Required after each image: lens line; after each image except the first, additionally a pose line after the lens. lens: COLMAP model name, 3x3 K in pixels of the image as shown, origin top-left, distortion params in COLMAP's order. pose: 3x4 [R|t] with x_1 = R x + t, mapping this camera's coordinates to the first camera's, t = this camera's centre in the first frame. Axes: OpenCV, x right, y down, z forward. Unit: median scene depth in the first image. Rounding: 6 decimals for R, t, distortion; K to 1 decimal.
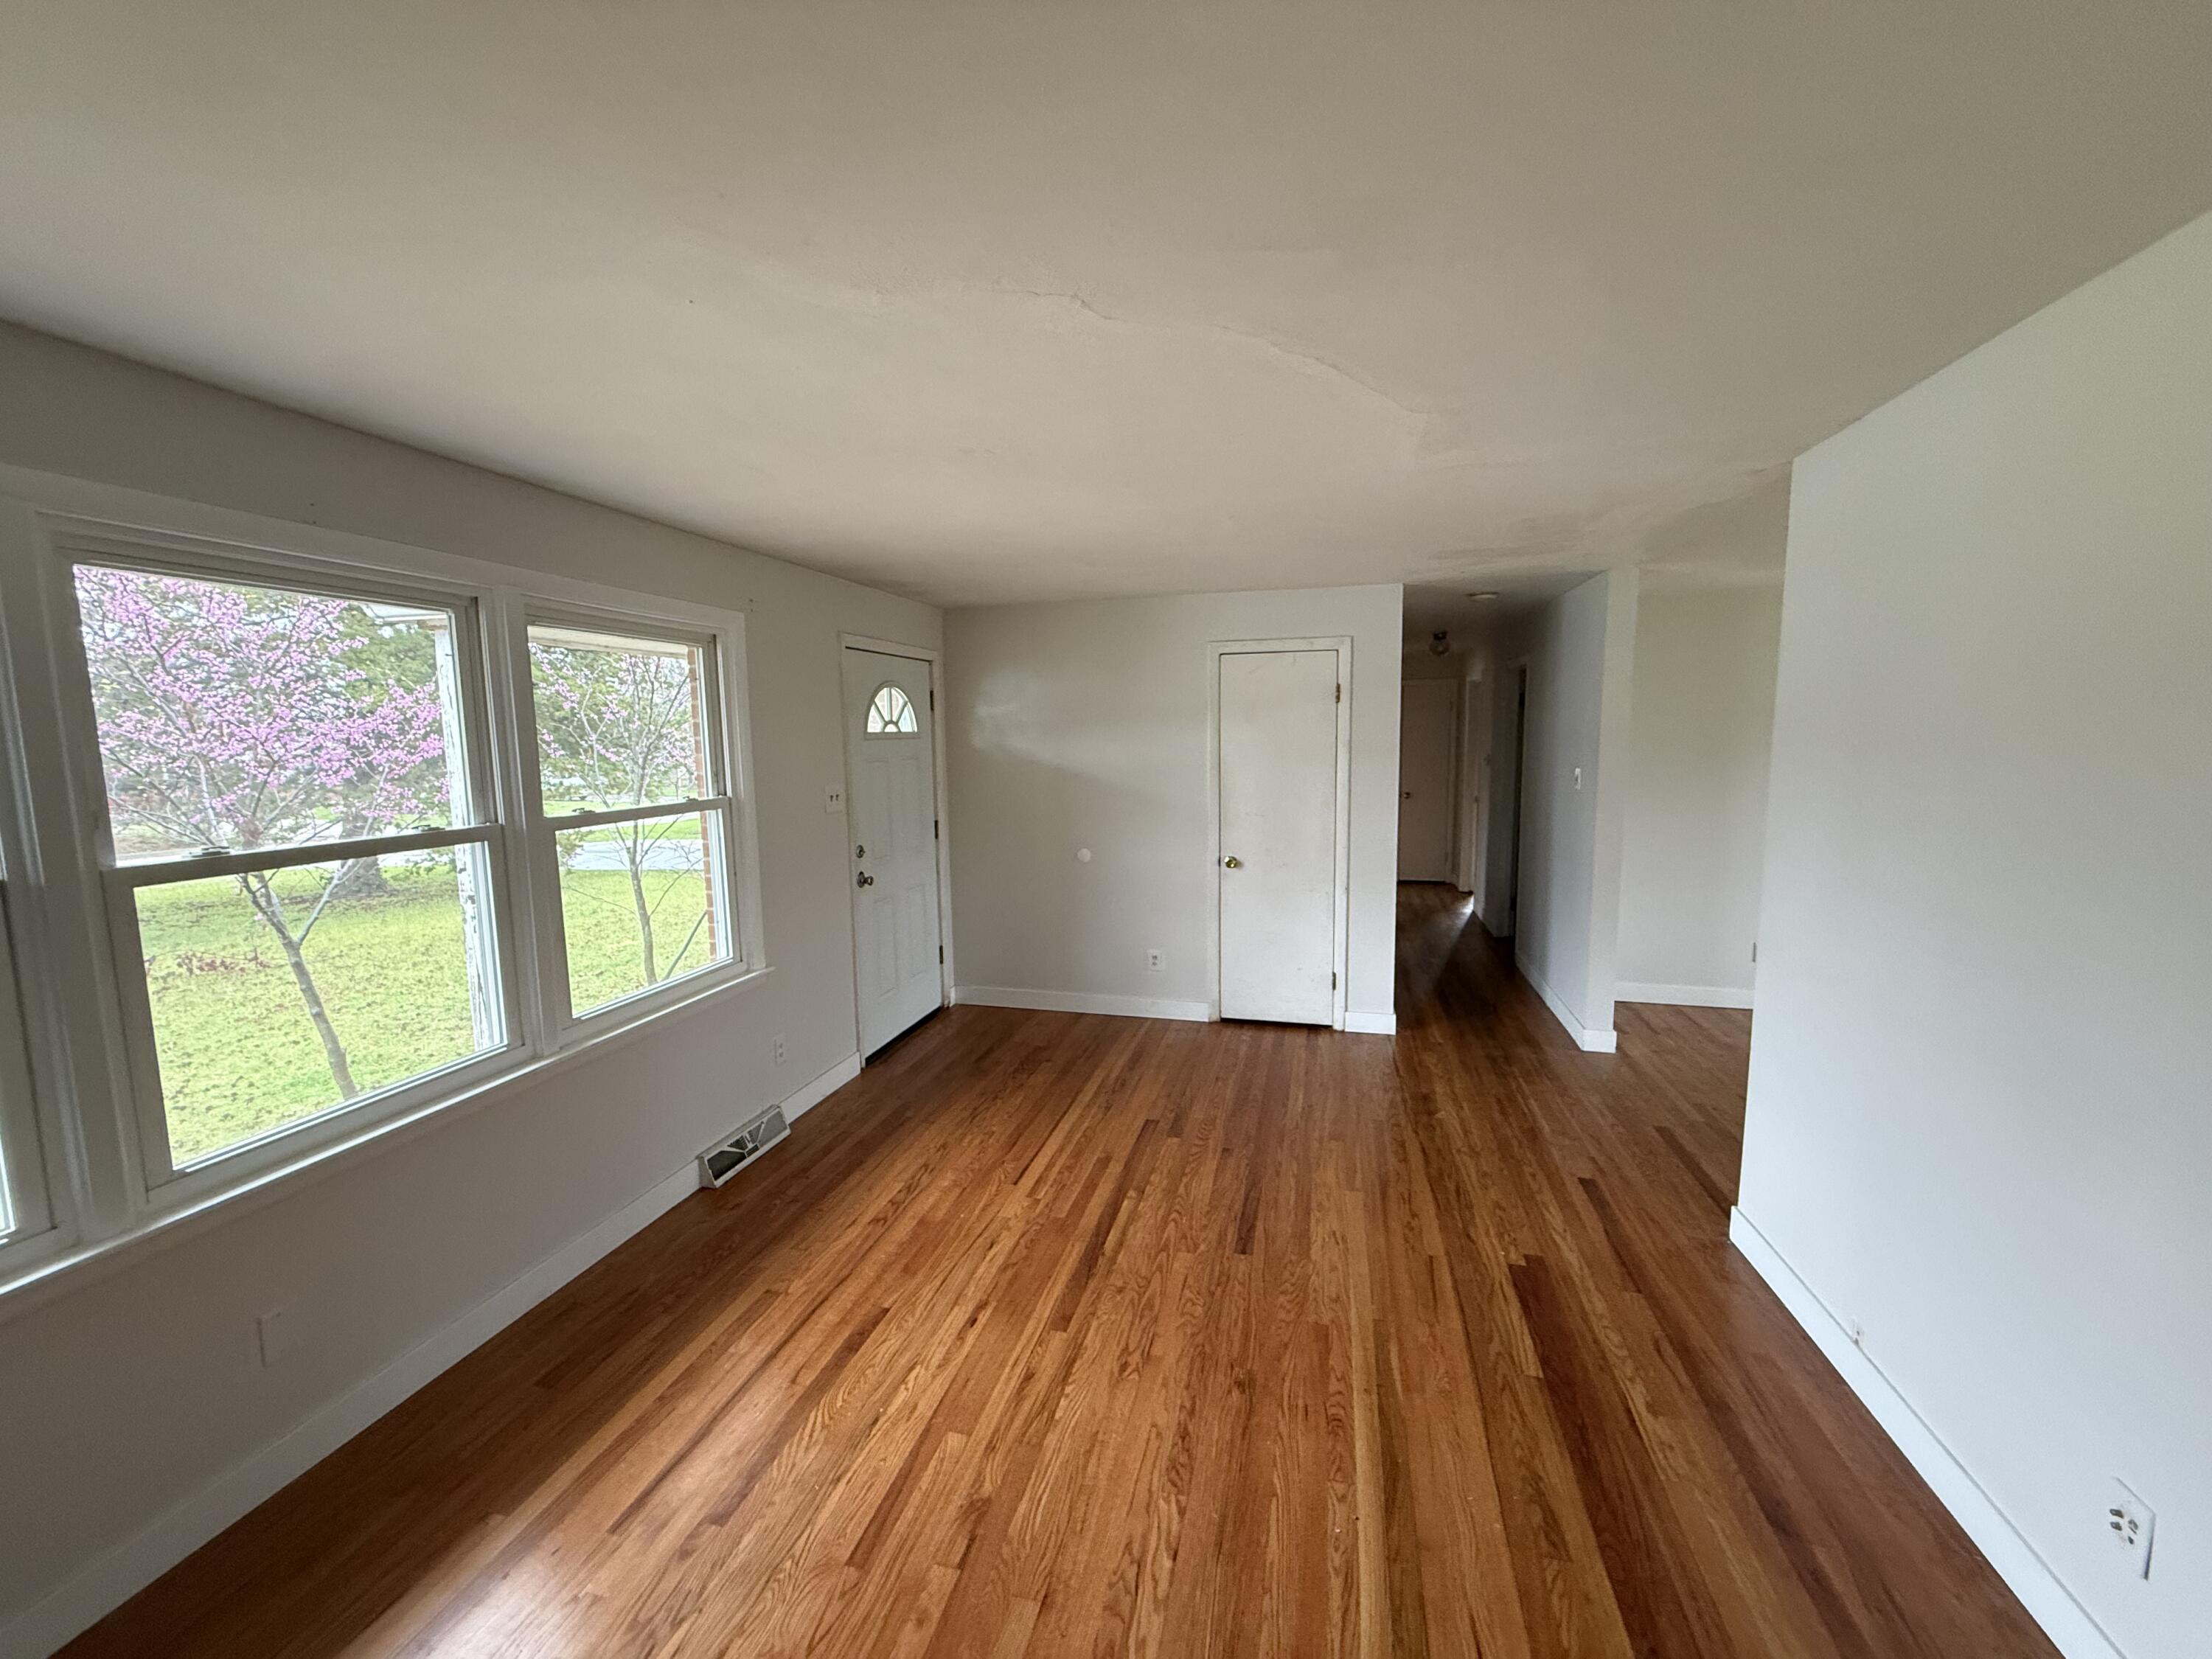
lens RADIAL K [[877.8, 0, 1099.8], [0, 877.8, 830.0], [0, 0, 1]] dist [-0.000116, -0.000079]
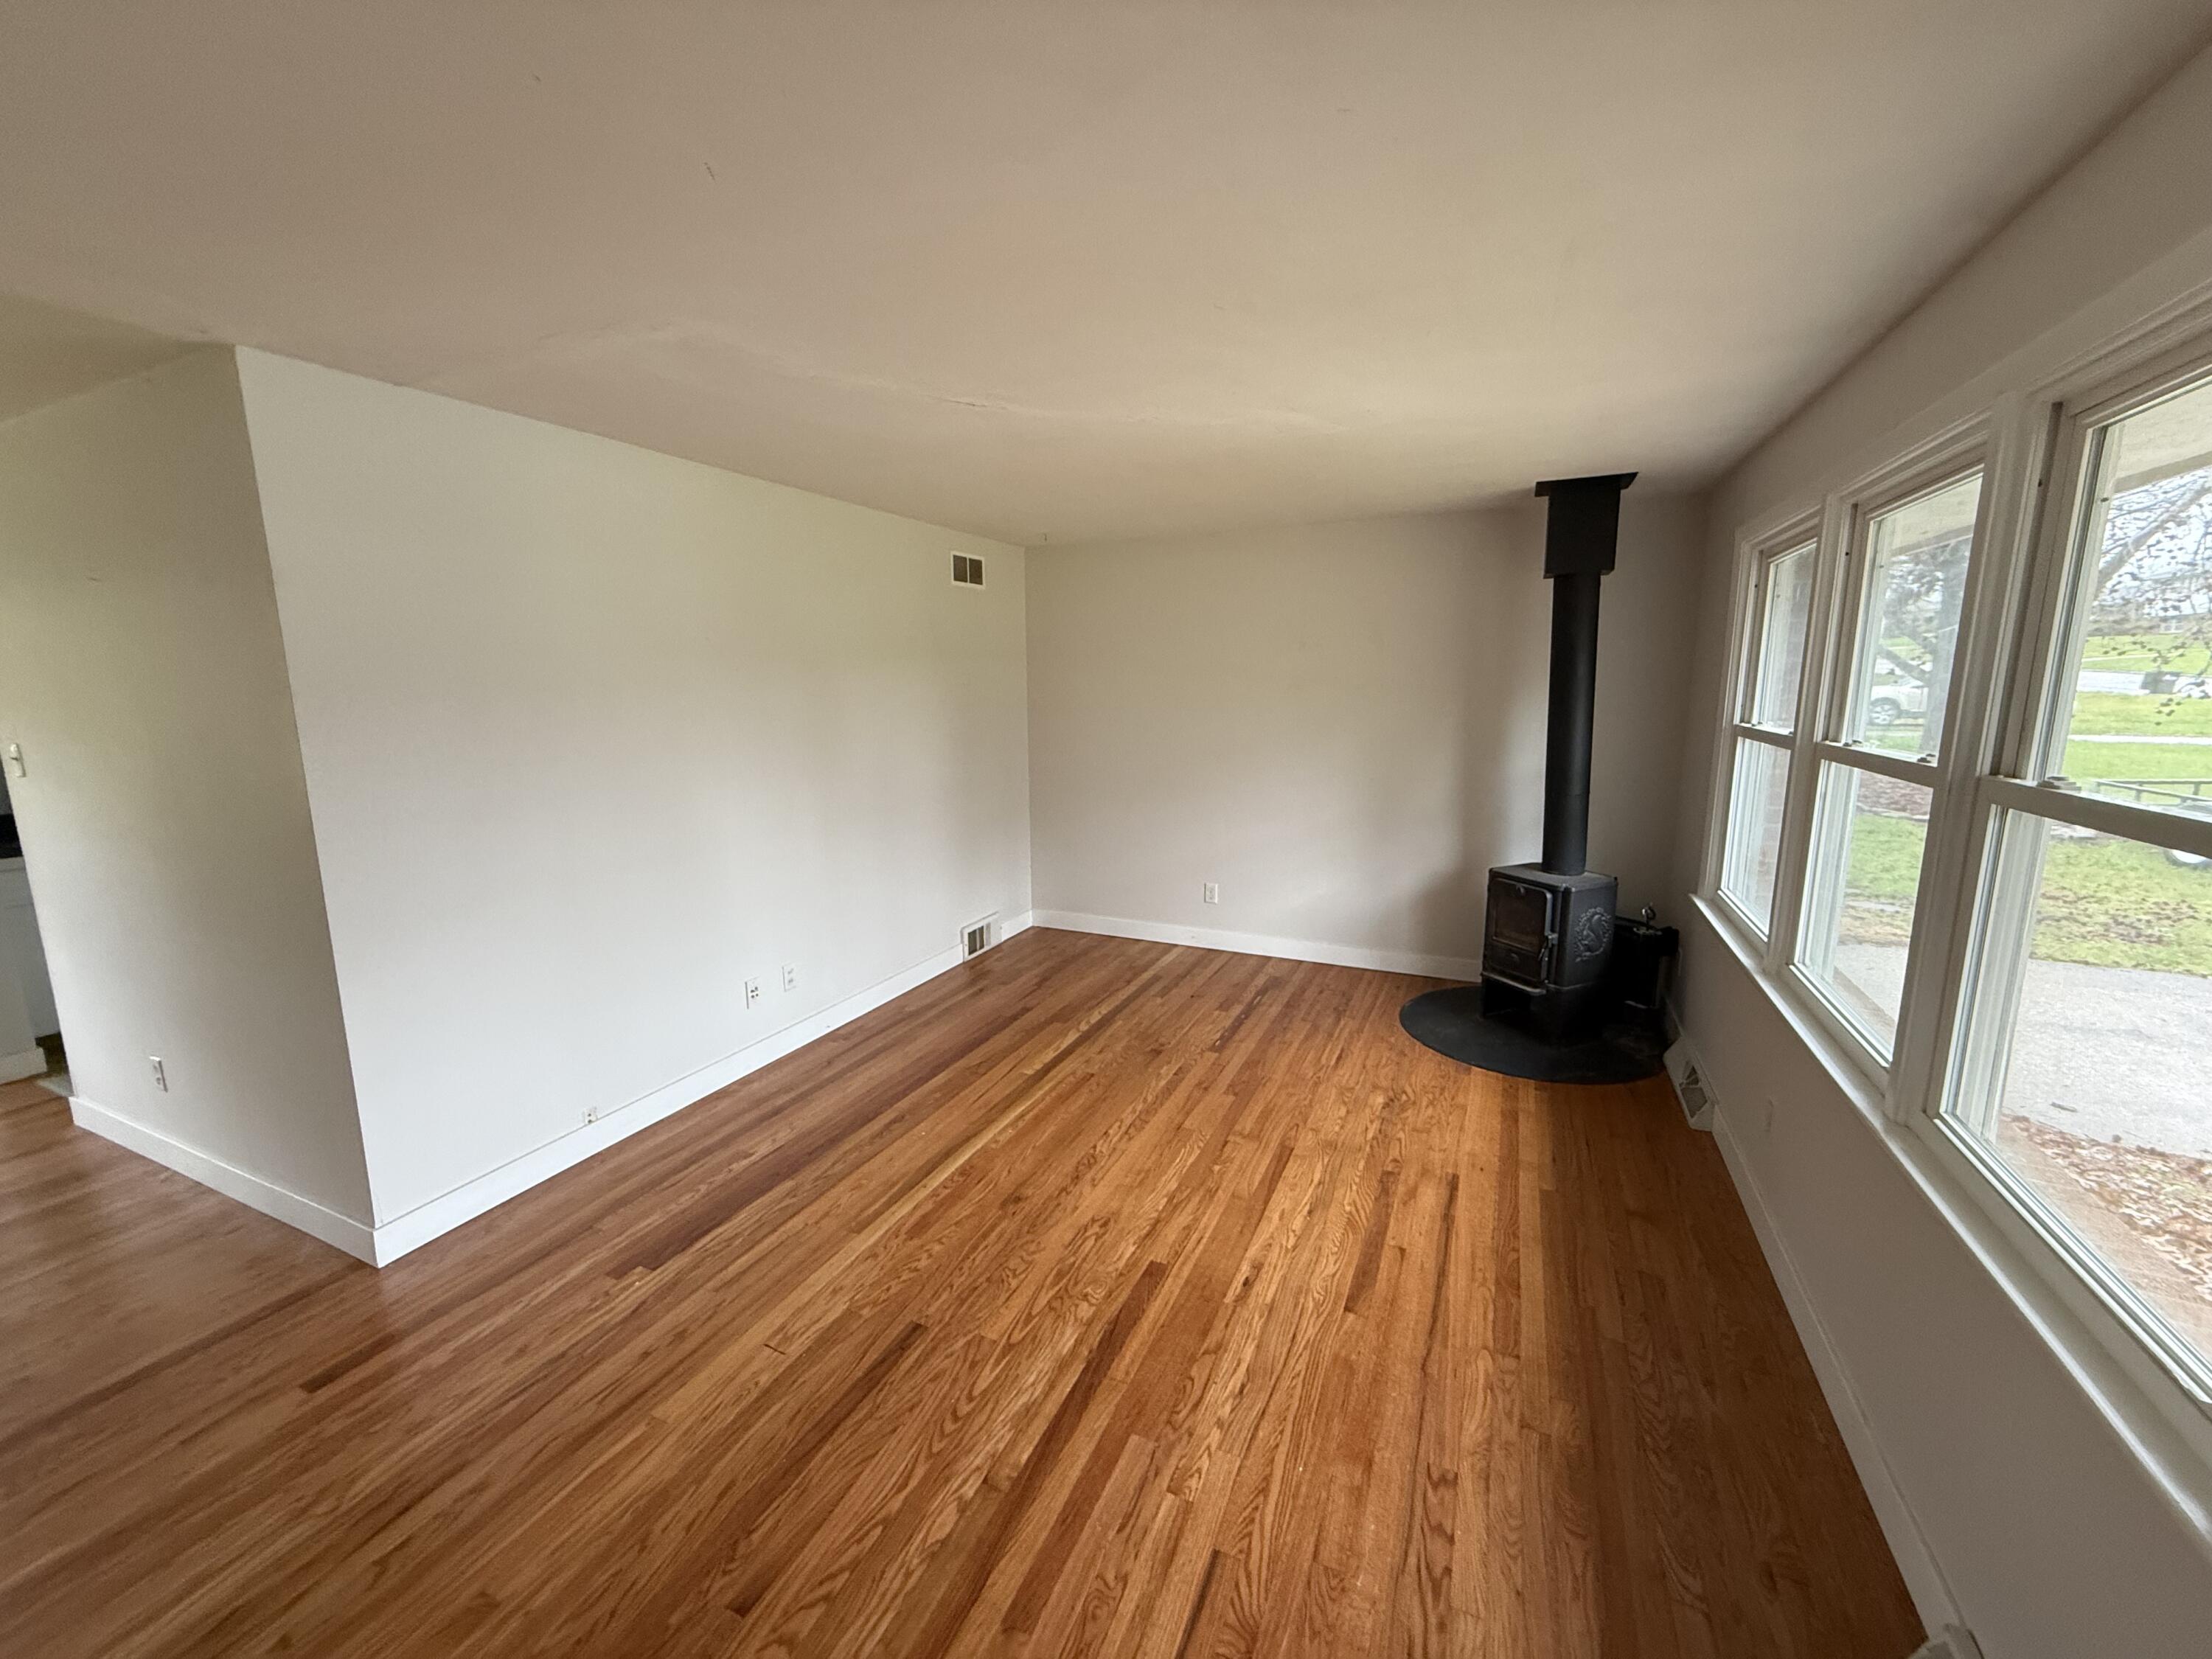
lens RADIAL K [[877.8, 0, 1099.8], [0, 877.8, 830.0], [0, 0, 1]] dist [-0.000116, -0.000079]
pose [[-0.984021, -0.005547, 0.177967, -0.136529], [0.043369, 0.961944, 0.269783, -0.156342], [-0.172691, 0.273190, -0.946332, 1.587469]]
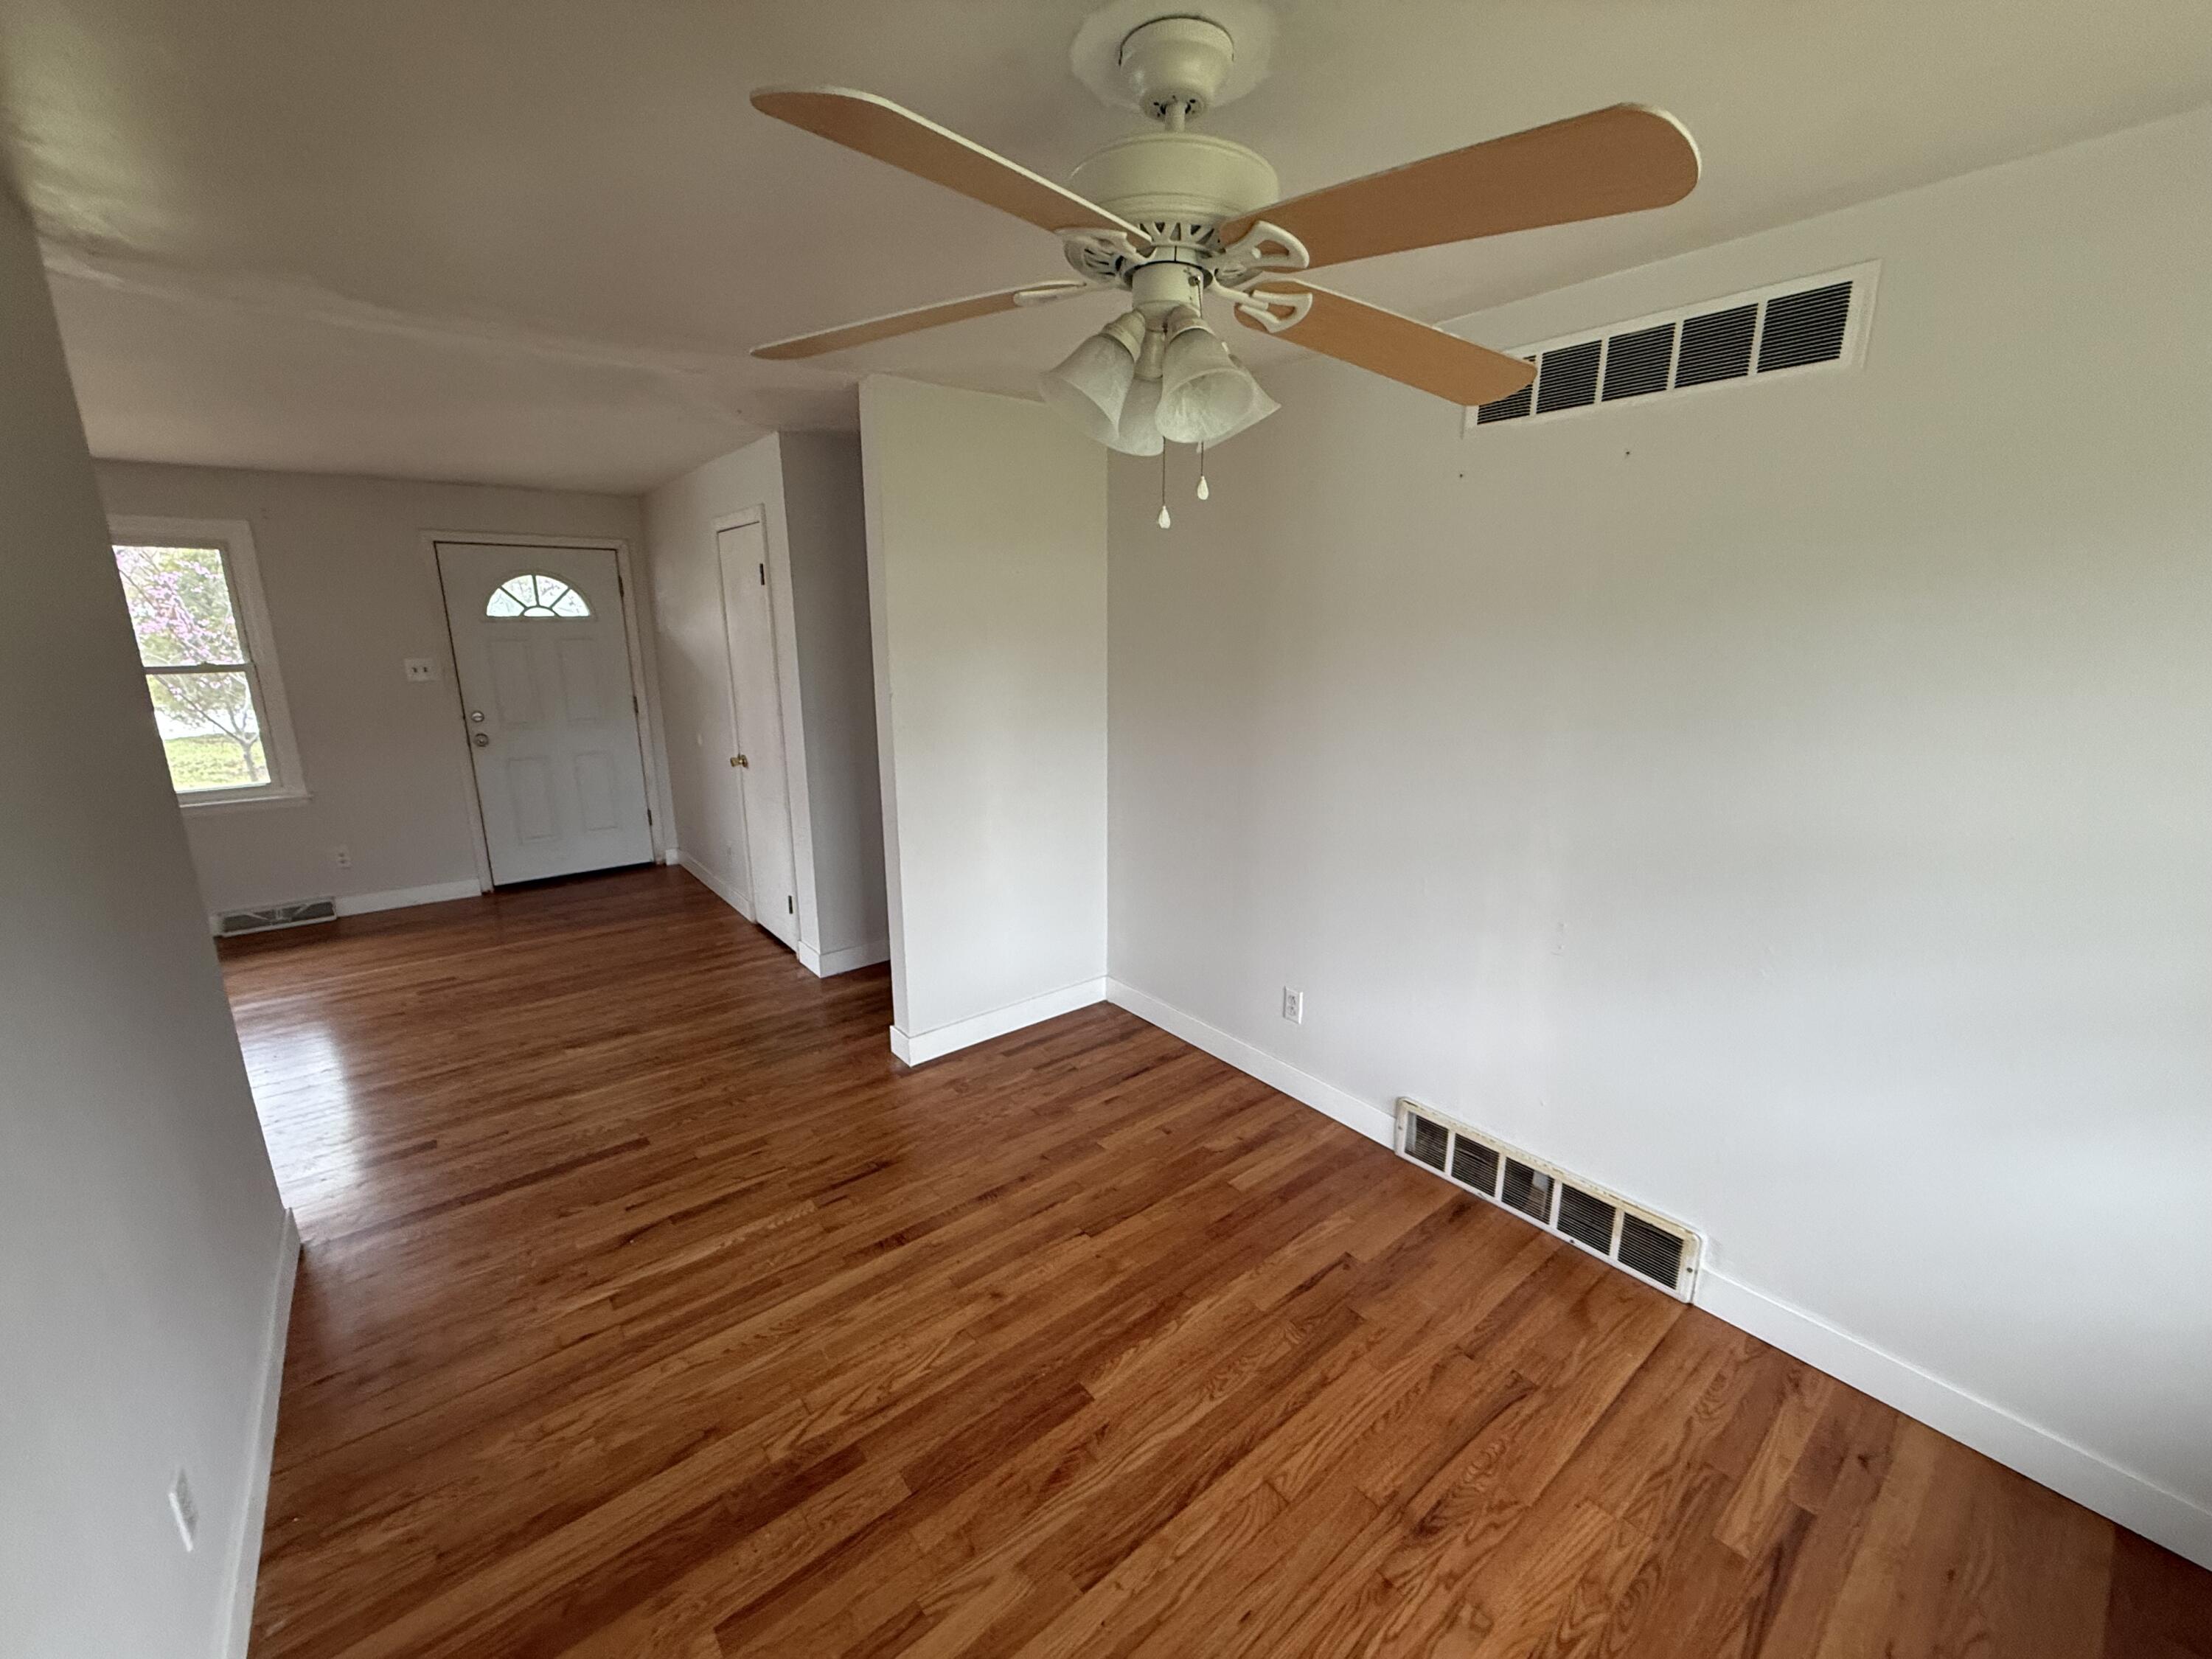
lens RADIAL K [[877.8, 0, 1099.8], [0, 877.8, 830.0], [0, 0, 1]] dist [-0.000116, -0.000079]
pose [[0.804999, 0.149120, -0.574230, 1.759653], [-0.076280, 0.985878, 0.149084, -0.103263], [0.588352, -0.076210, 0.805006, 0.811628]]
